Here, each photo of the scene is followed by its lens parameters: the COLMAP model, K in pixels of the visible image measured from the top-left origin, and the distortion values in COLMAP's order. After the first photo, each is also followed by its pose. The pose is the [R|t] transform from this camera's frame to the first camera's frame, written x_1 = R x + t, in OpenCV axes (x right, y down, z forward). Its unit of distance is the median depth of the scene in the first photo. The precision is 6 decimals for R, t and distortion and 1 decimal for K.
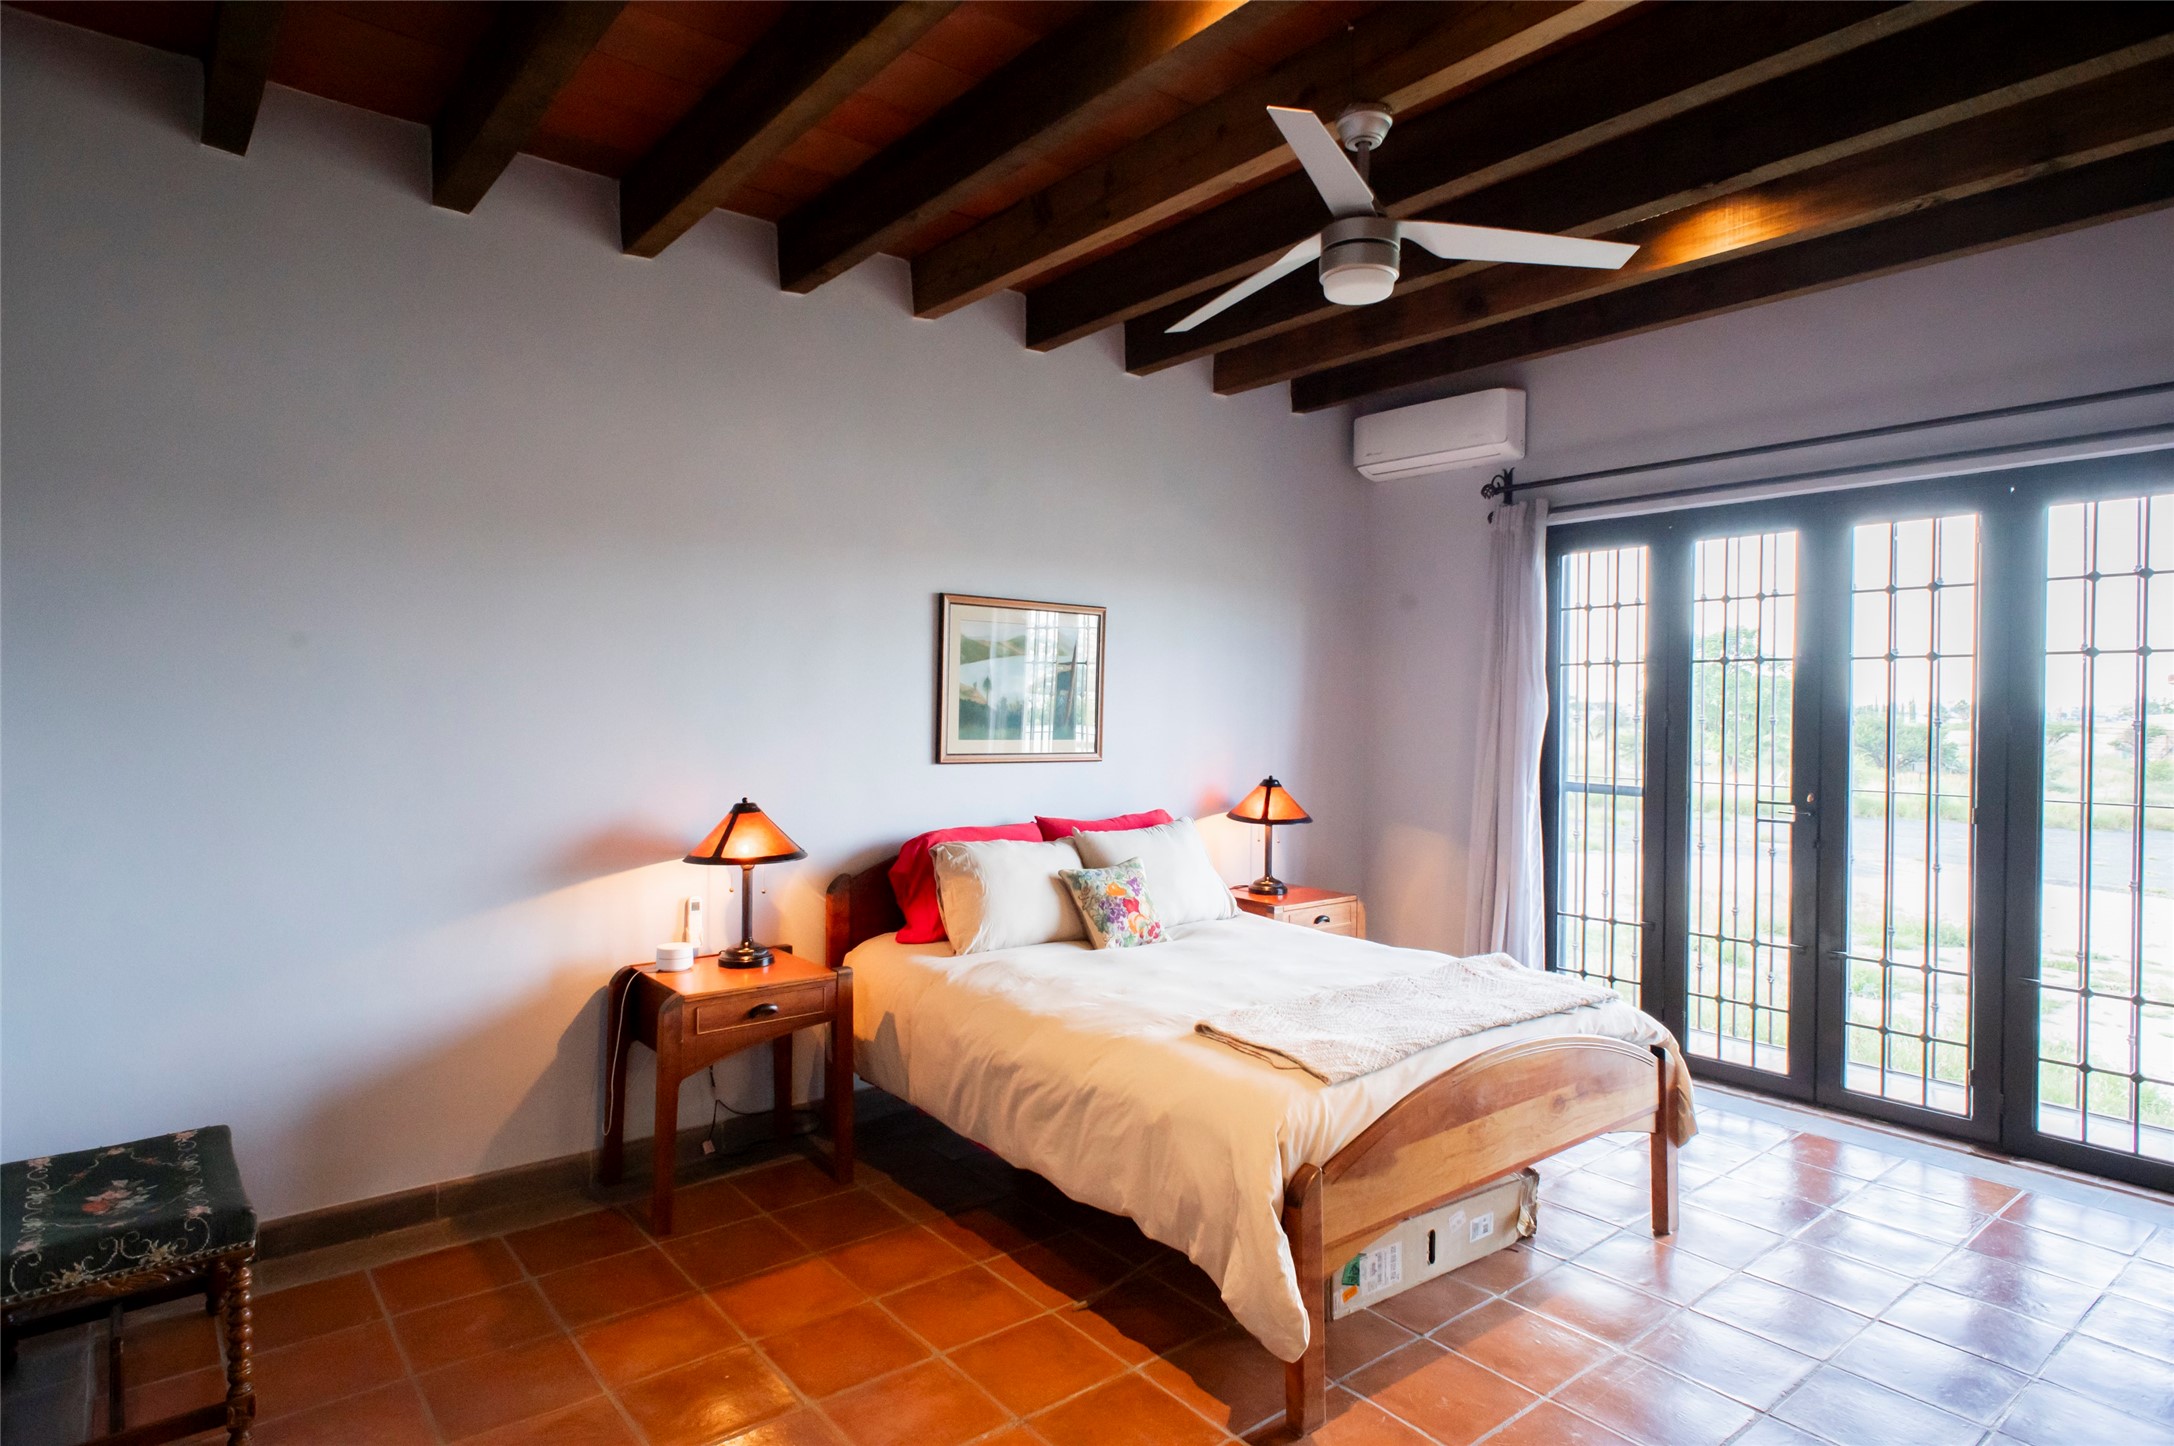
lens RADIAL K [[1177.1, 0, 1080.2], [0, 1177.1, 725.6], [0, 0, 1]] dist [-0.001900, -0.000800]
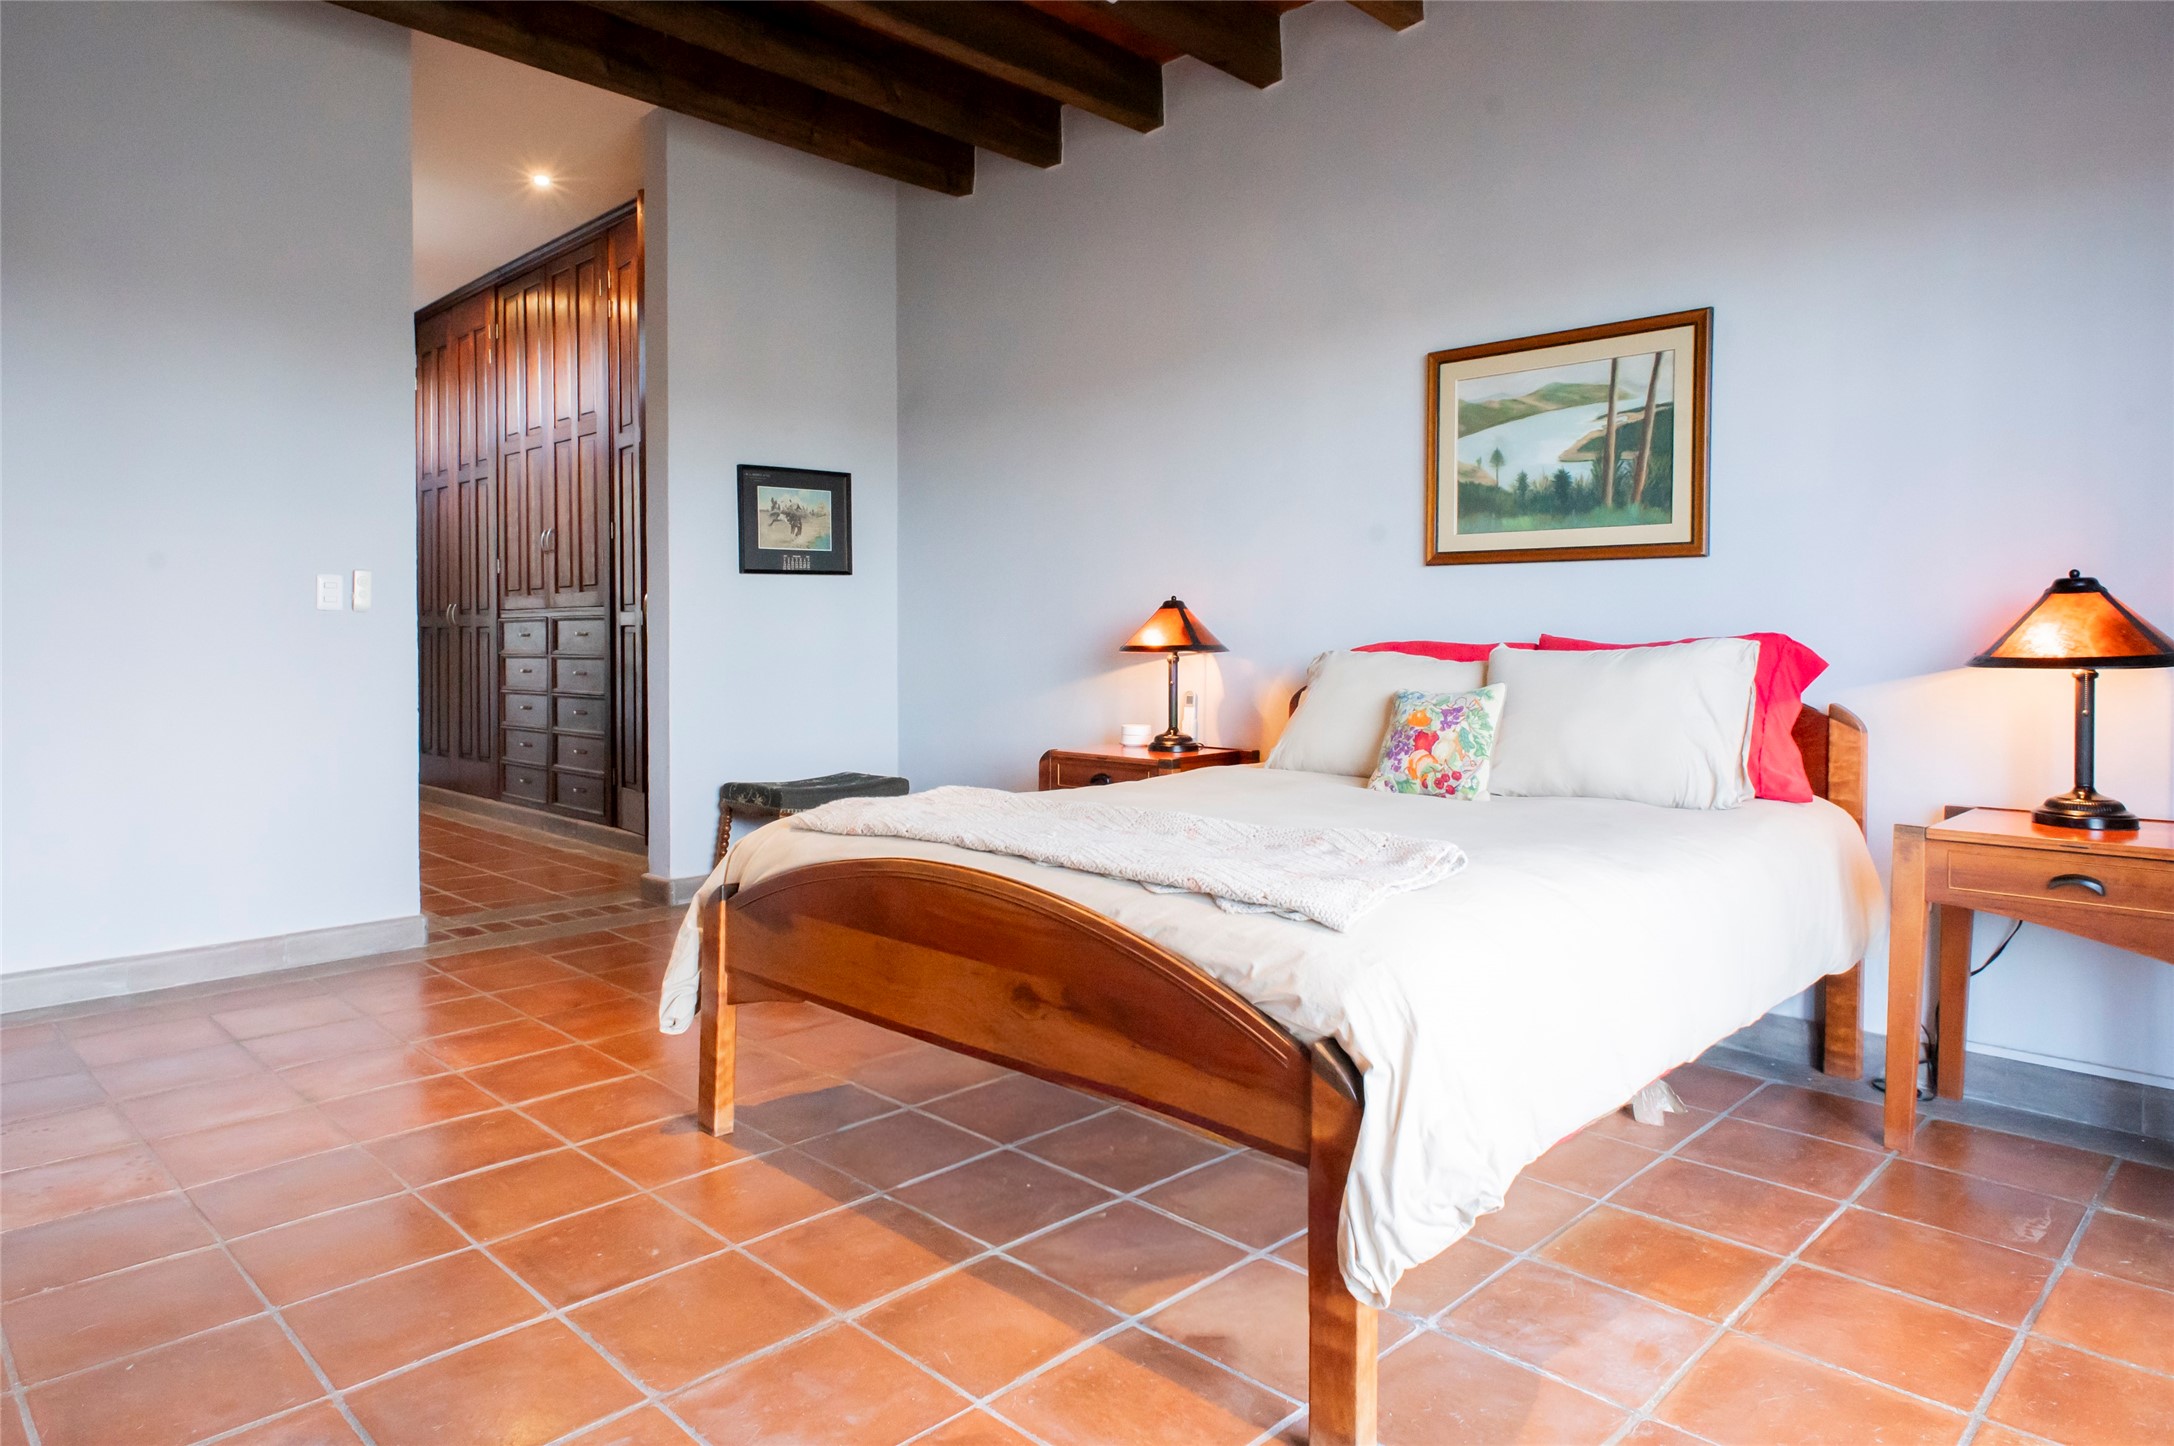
lens RADIAL K [[1326.3, 0, 1081.5], [0, 1326.3, 715.0], [0, 0, 1]] dist [-0.034634, -0.000775]
pose [[0.096761, 0.042879, -0.994384, 0.813308], [-0.019406, 0.998963, 0.041188, 0.108433], [0.995118, 0.015311, 0.097493, 0.716192]]
